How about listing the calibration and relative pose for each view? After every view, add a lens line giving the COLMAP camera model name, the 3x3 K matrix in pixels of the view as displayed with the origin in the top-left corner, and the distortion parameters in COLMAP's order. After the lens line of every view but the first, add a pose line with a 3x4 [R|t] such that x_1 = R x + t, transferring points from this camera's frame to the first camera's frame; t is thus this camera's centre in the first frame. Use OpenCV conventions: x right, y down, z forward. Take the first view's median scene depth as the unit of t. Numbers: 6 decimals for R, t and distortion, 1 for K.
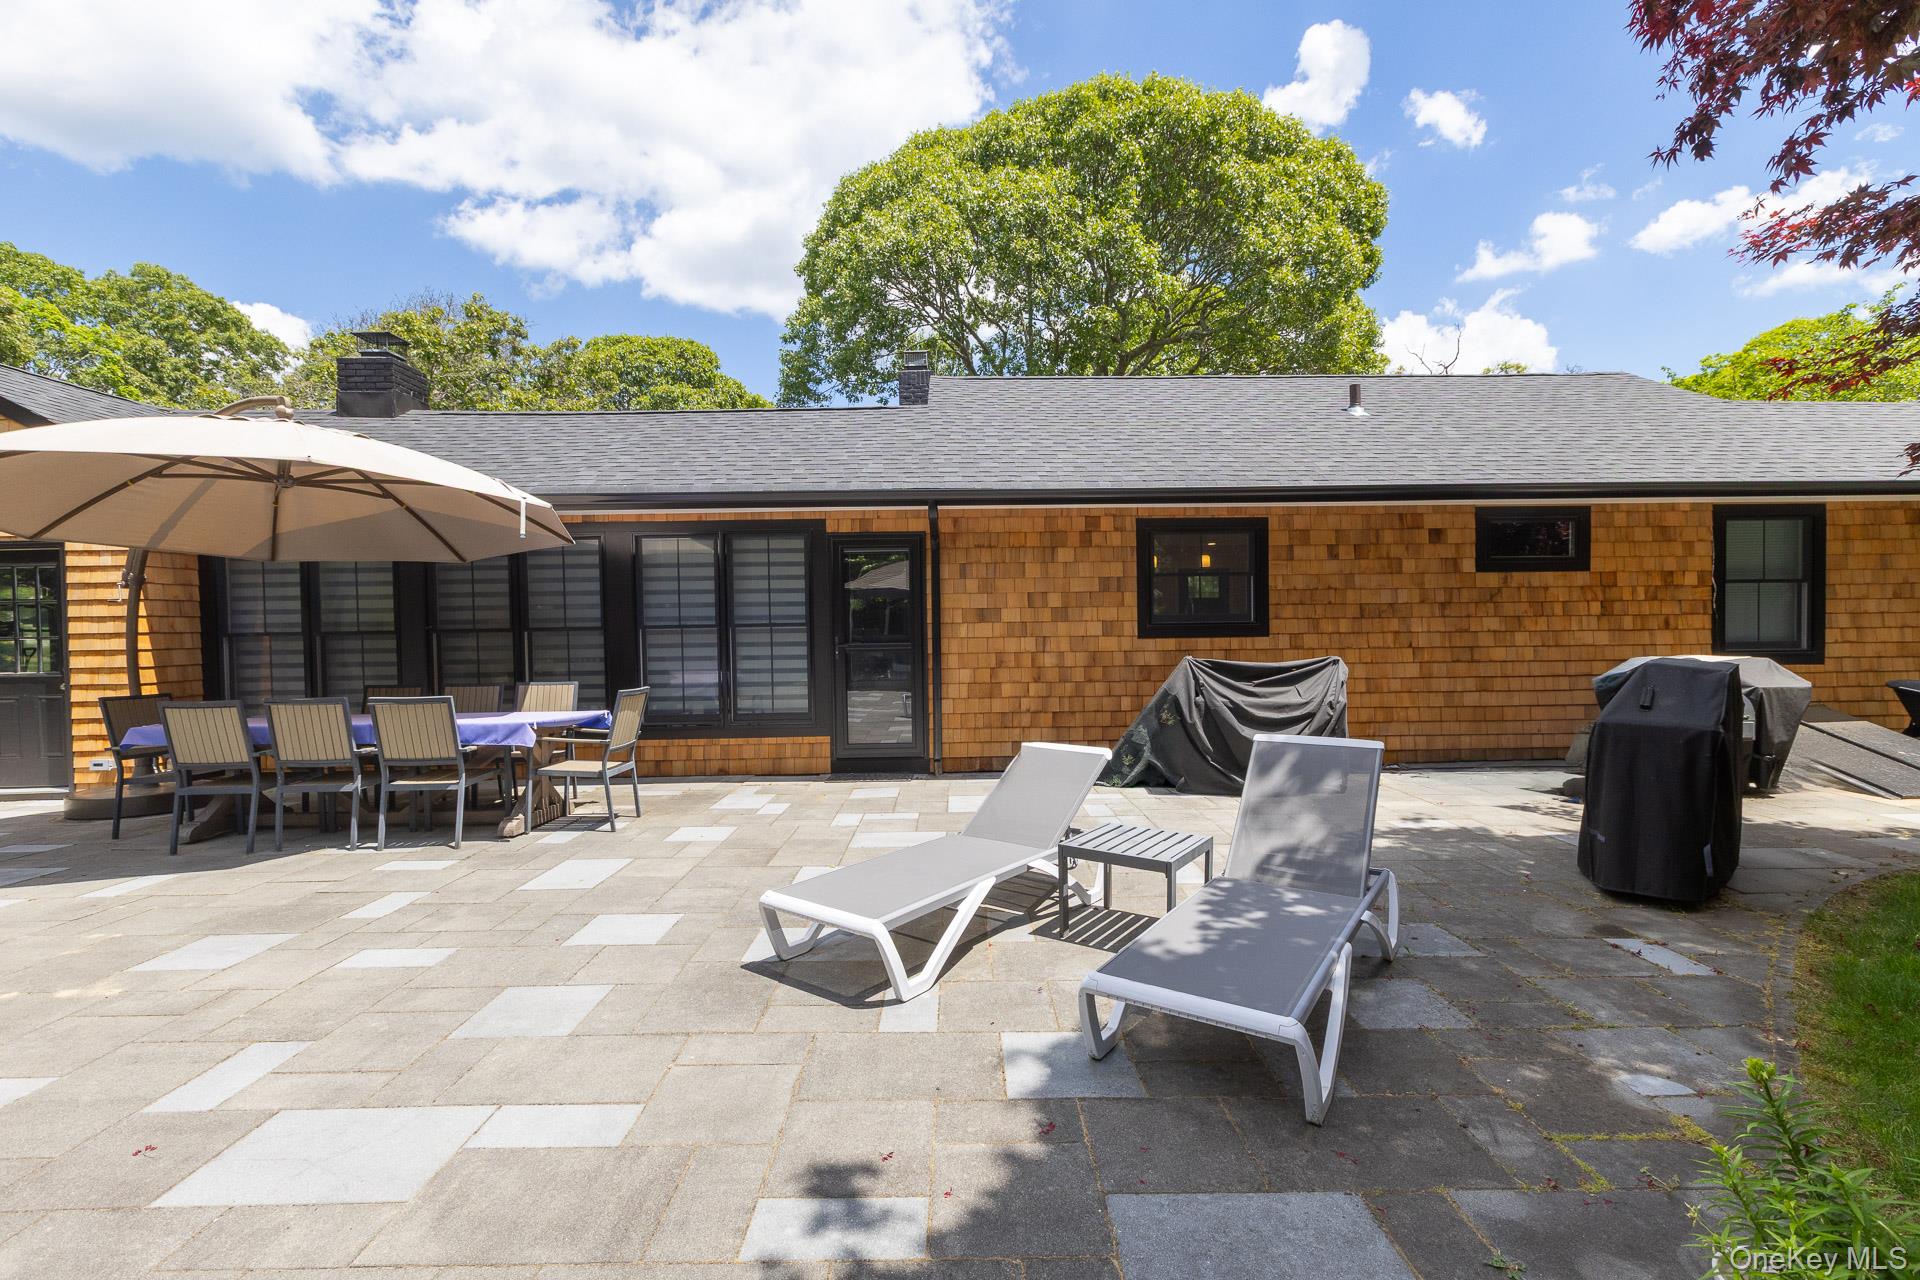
lens RADIAL K [[875.4, 0, 964.2], [0, 875.4, 639.3], [0, 0, 1]] dist [0.001749, -0.001520]
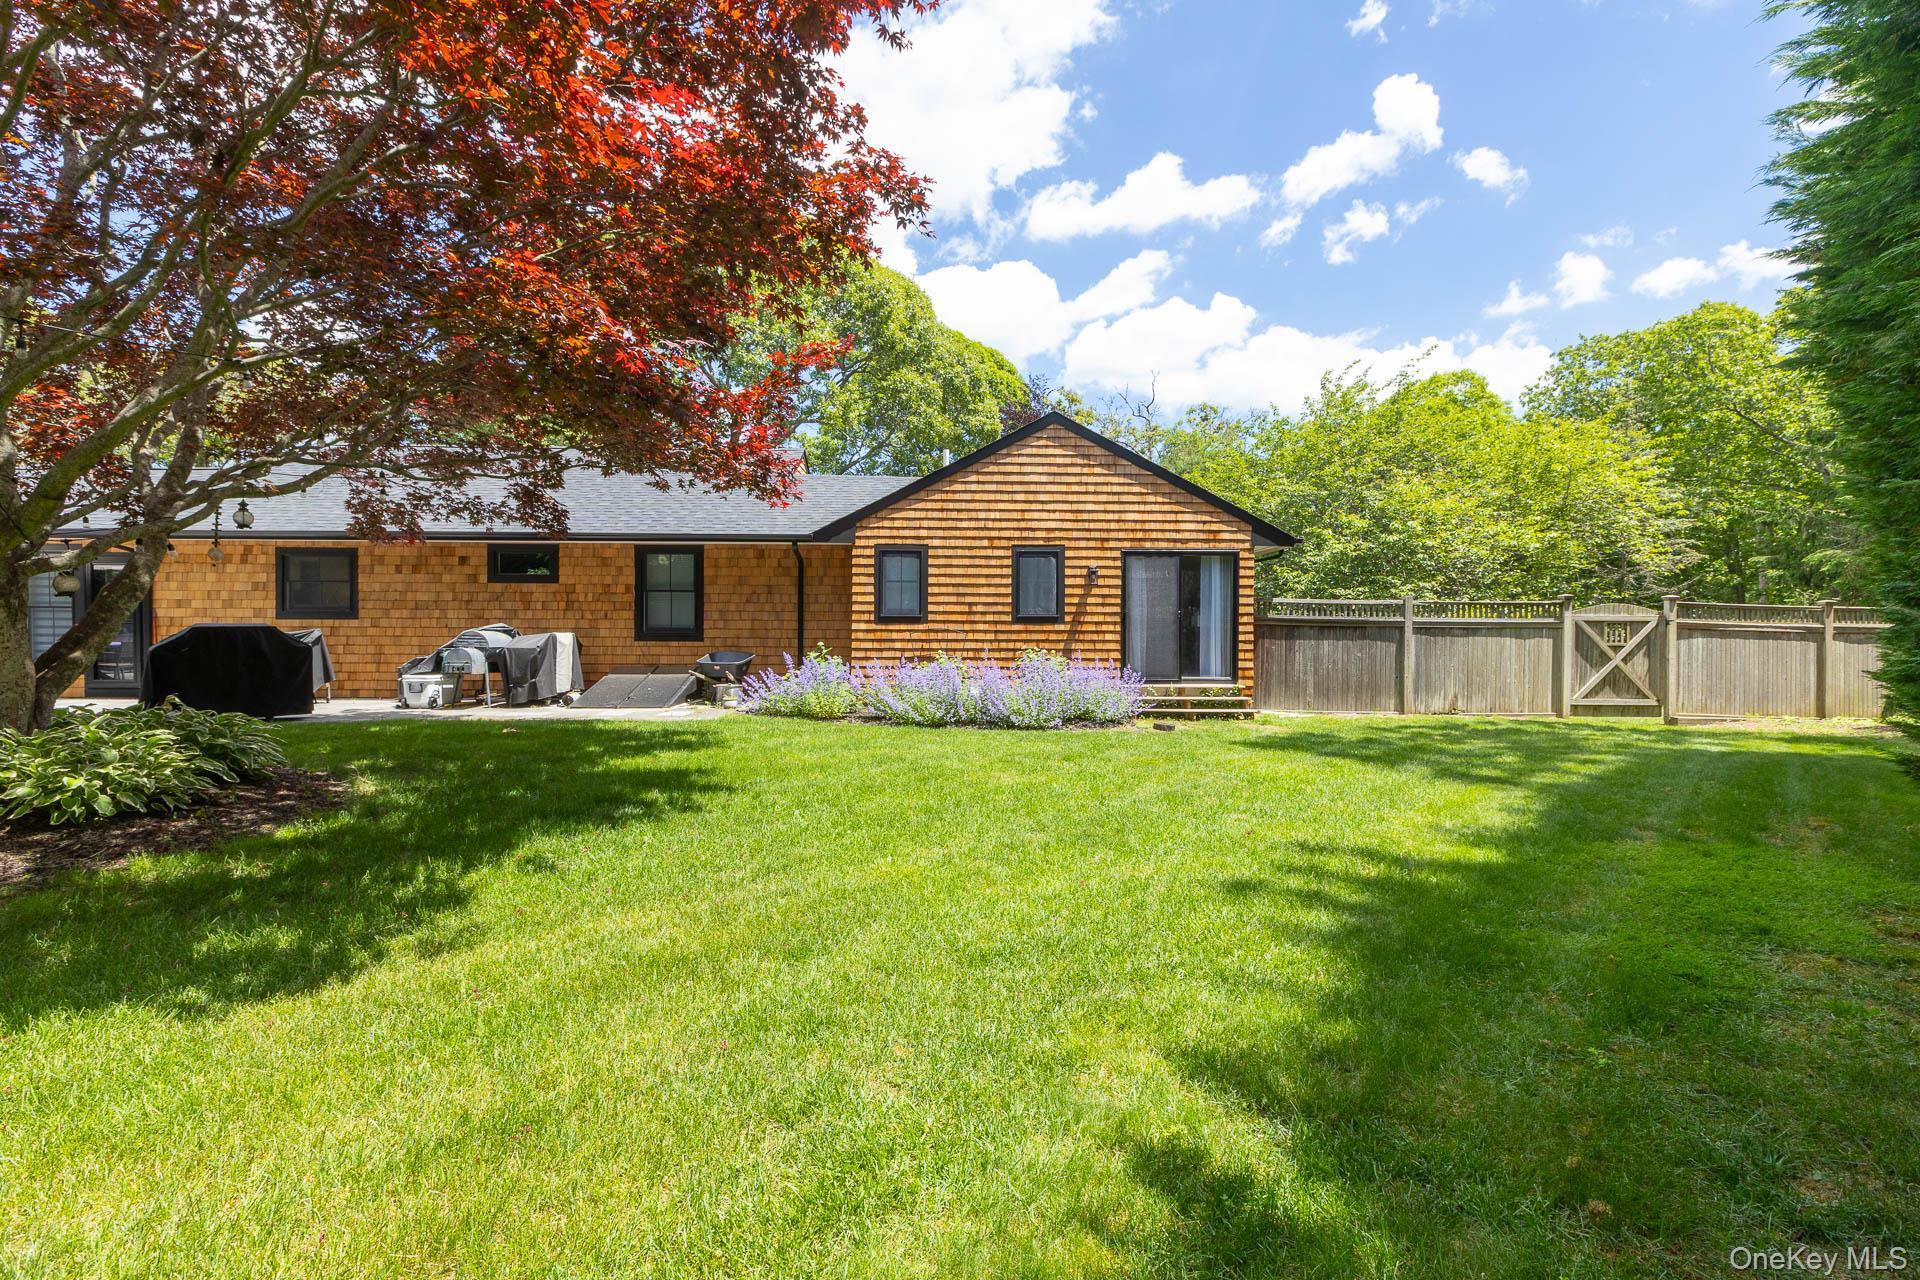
lens RADIAL K [[875.4, 0, 1014.0], [0, 875.4, 647.3], [0, 0, 1]] dist [0.001749, -0.001520]
pose [[0.999591, 0.014650, 0.024568, 1.550437], [-0.014214, 0.999740, -0.017847, 0.061770], [-0.024823, 0.017491, 0.999539, -0.689004]]
